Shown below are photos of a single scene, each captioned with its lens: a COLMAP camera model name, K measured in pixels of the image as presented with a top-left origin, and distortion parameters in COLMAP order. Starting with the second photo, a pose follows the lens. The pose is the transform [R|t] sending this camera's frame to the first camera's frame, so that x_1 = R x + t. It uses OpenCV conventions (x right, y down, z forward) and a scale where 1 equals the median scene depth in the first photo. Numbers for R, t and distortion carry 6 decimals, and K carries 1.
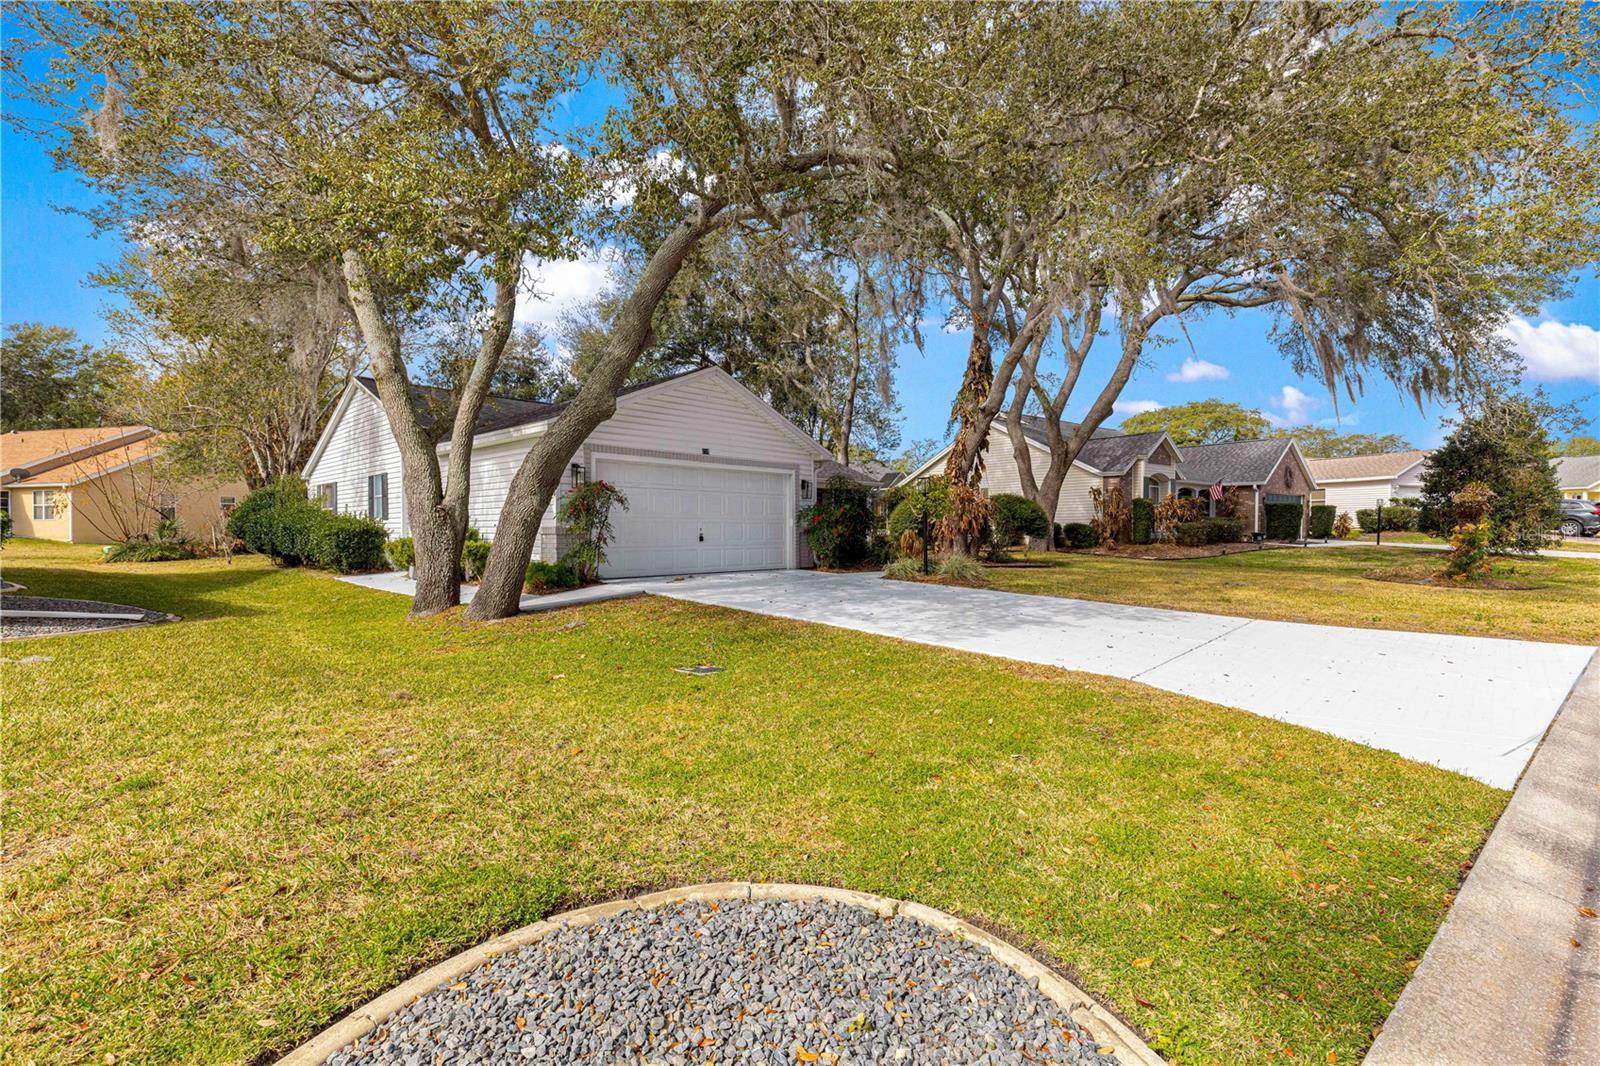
lens RADIAL K [[722.5, 0, 790.2], [0, 722.5, 538.4], [0, 0, 1]] dist [0.011277, -0.000154]
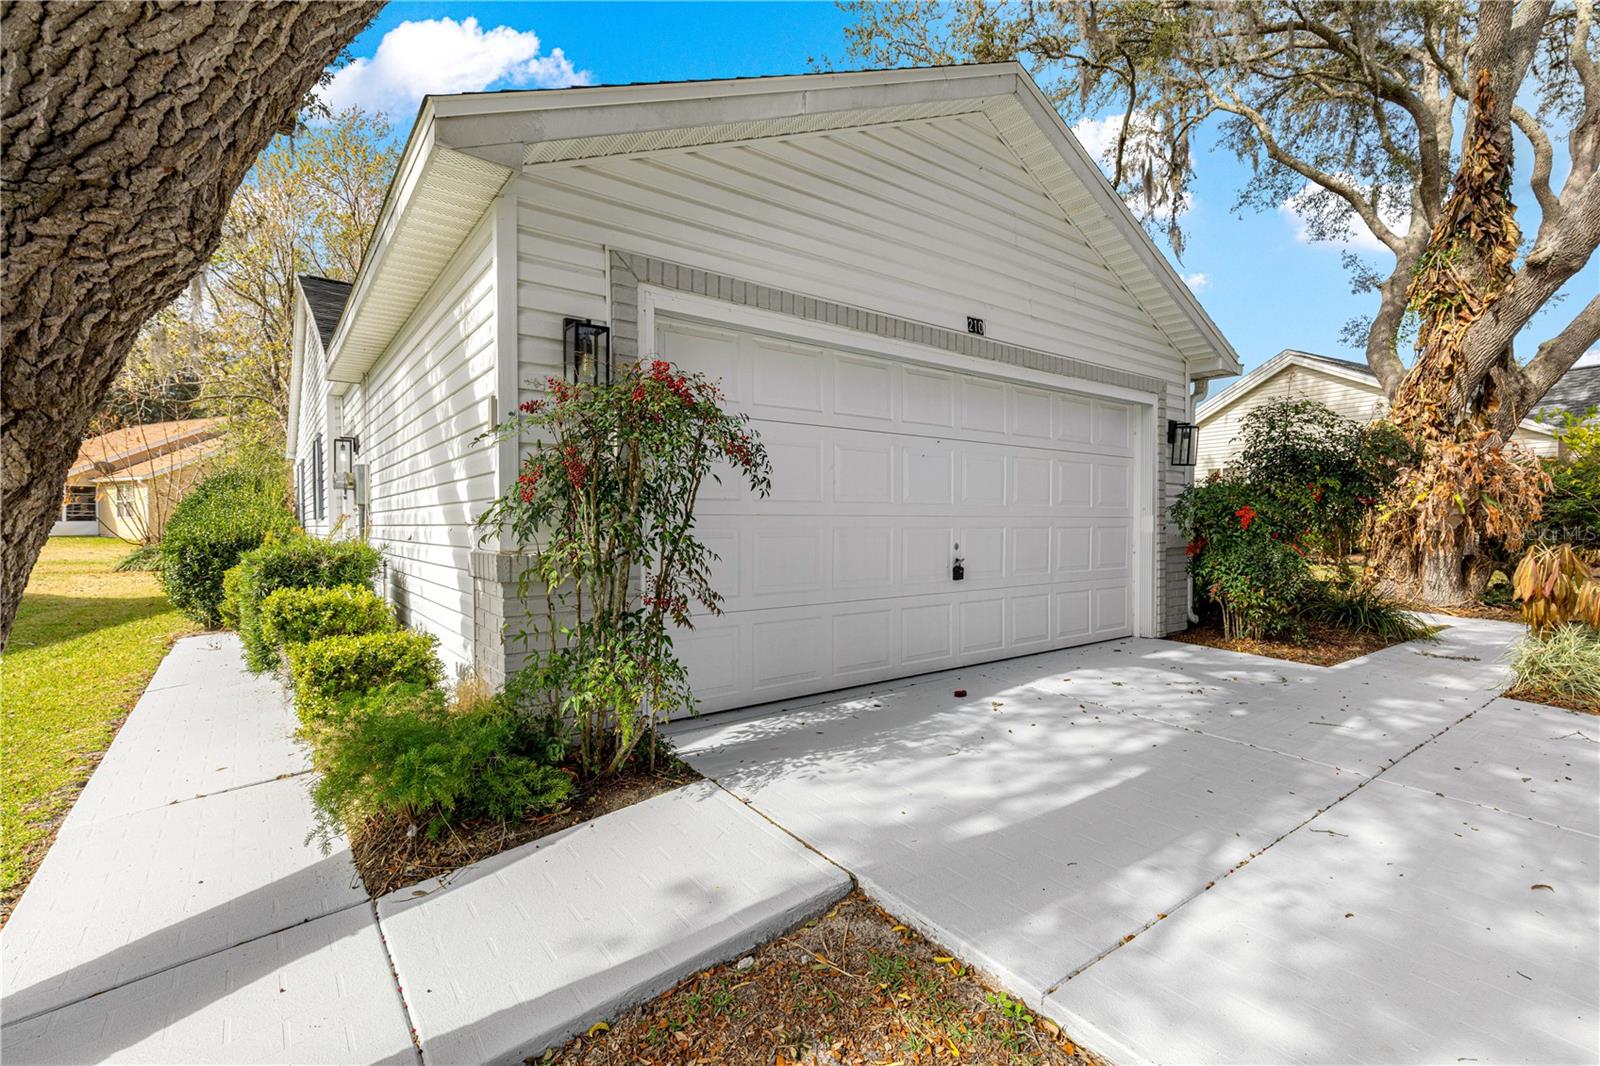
lens RADIAL K [[722.5, 0, 790.2], [0, 722.5, 538.4], [0, 0, 1]] dist [0.011277, -0.000154]
pose [[0.988022, 0.001023, -0.154310, -0.151007], [0.000500, 0.999952, 0.009828, -0.020595], [0.154313, -0.009788, 0.987974, 0.635681]]
